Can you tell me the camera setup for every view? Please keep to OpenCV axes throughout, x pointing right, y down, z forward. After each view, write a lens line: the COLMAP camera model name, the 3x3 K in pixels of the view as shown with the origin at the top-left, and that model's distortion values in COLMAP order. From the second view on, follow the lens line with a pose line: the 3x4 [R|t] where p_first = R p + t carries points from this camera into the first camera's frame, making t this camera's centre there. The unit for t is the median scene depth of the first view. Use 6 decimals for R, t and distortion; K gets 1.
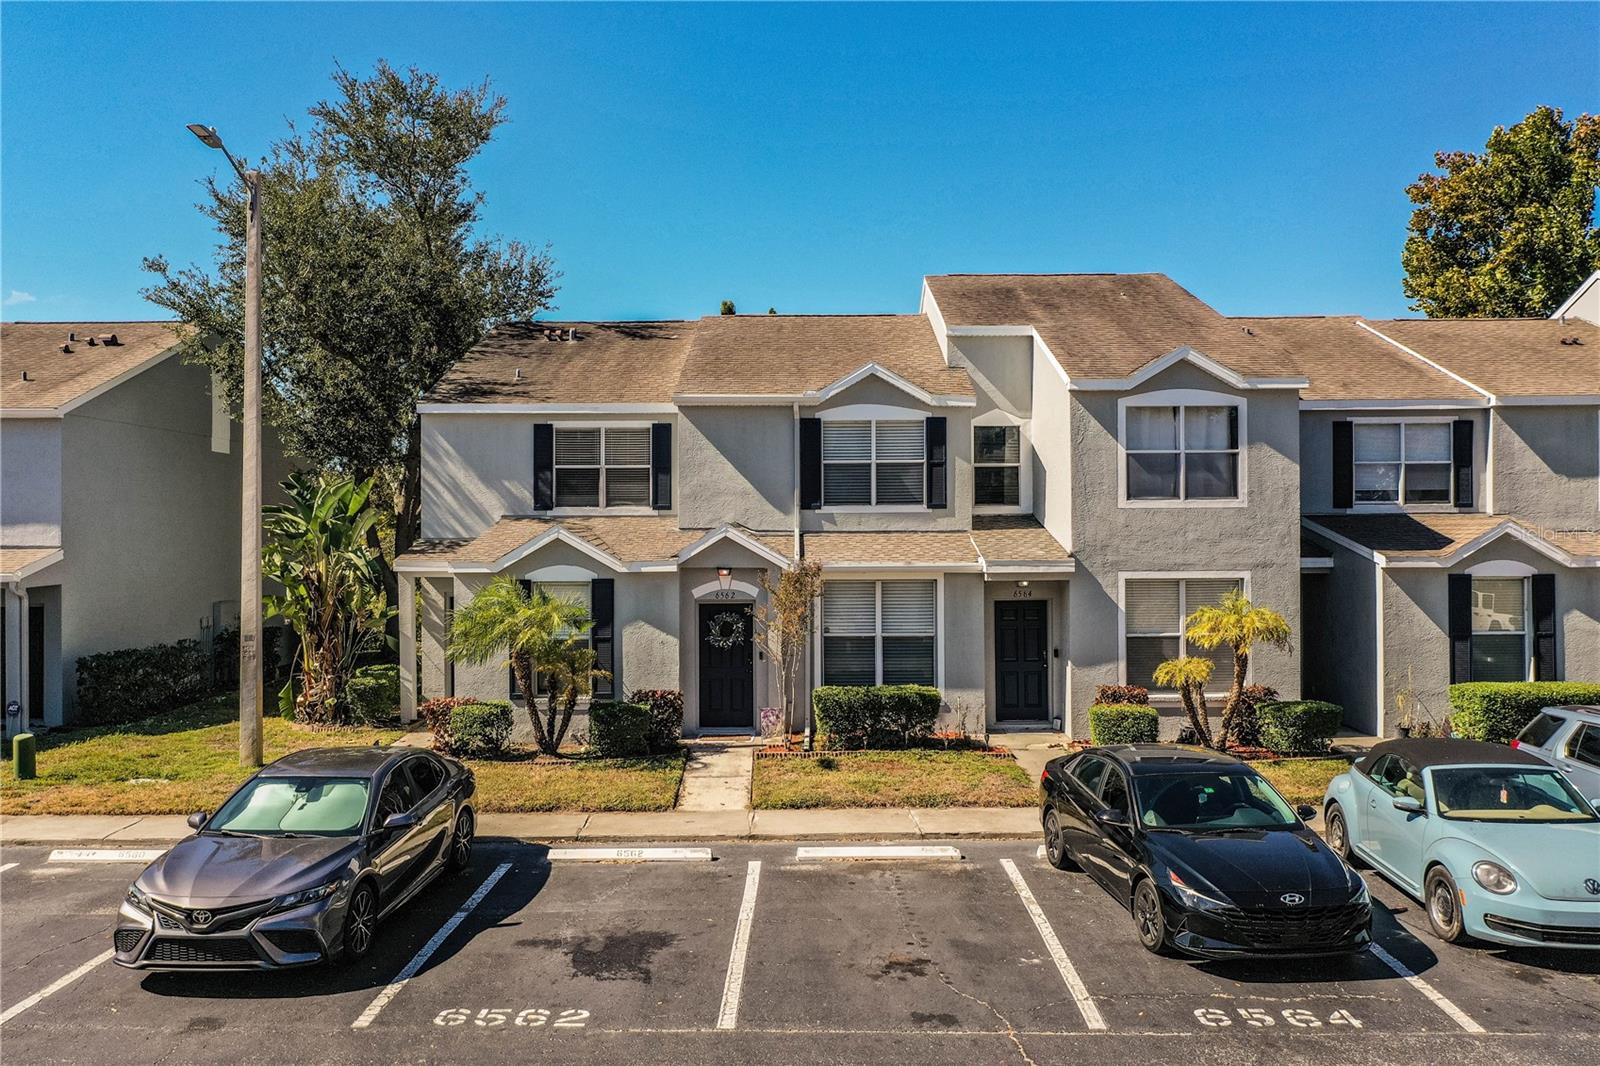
lens RADIAL K [[1258.0, 0, 800.0], [0, 1258.0, 533.0], [0, 0, 1]] dist [0.001296, 0.000072]
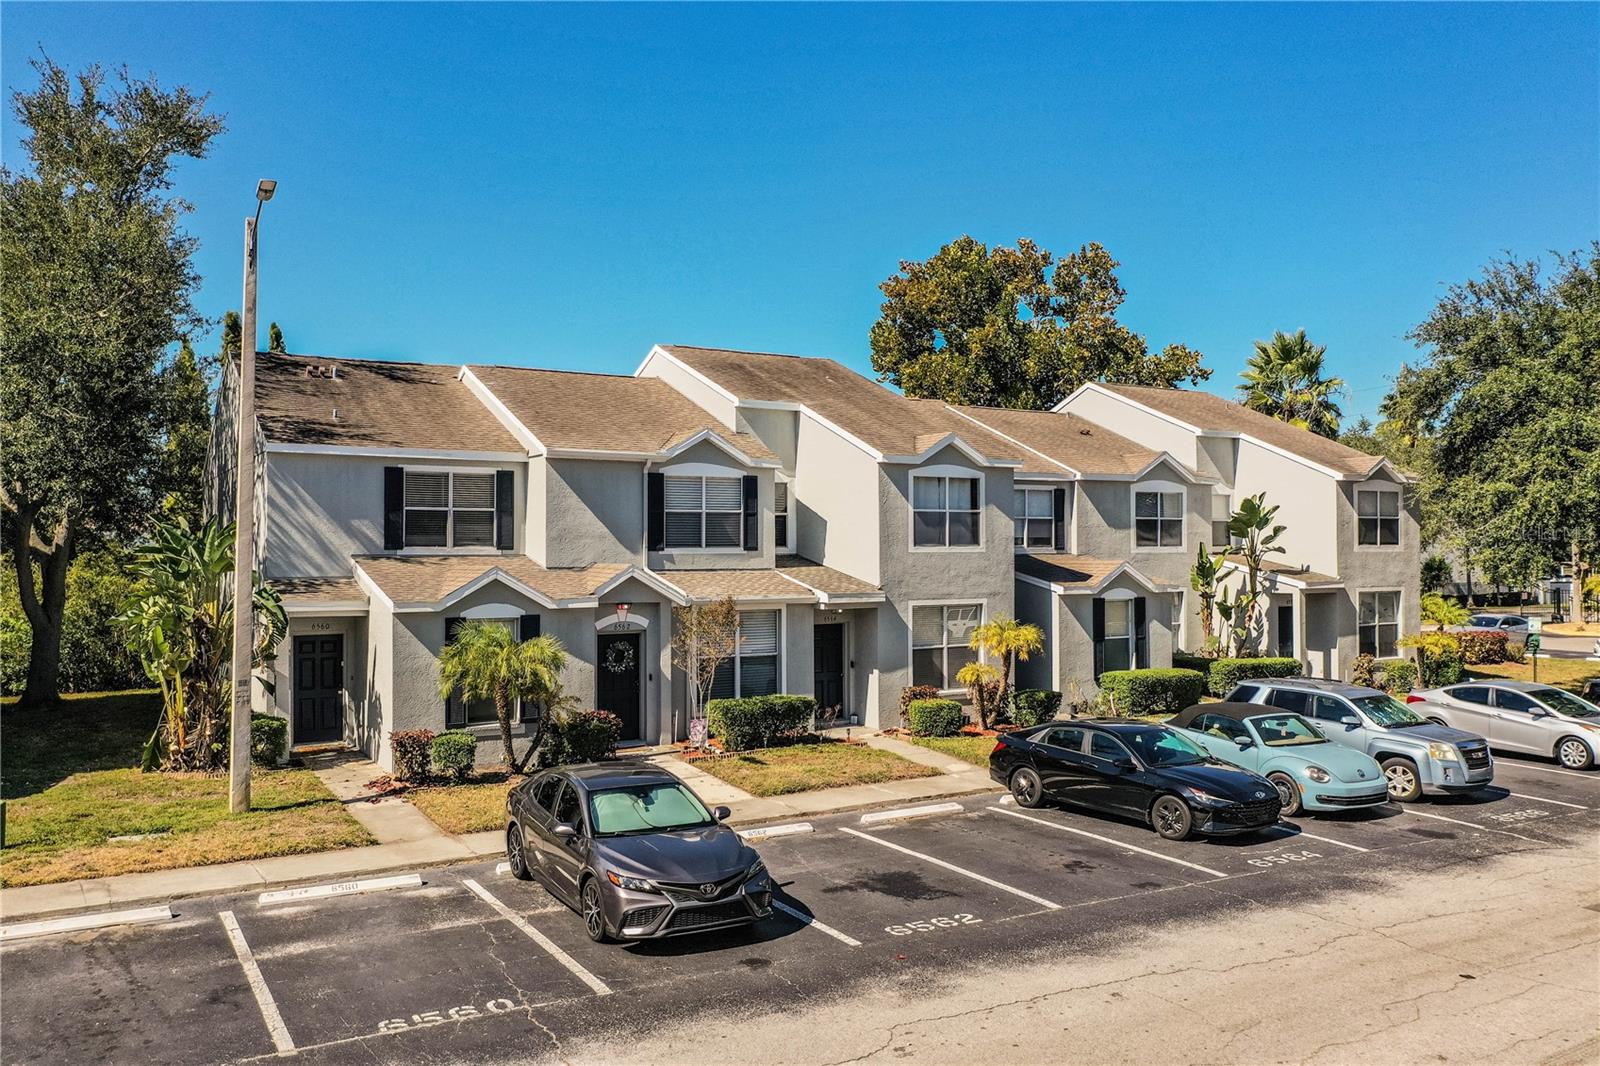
lens RADIAL K [[1258.0, 0, 800.0], [0, 1258.0, 533.0], [0, 0, 1]] dist [0.001296, 0.000072]
pose [[0.856985, 0.010227, 0.515239, -0.528318], [-0.002557, 0.999875, -0.015593, -0.019332], [-0.515334, 0.012046, 0.856905, -0.077528]]
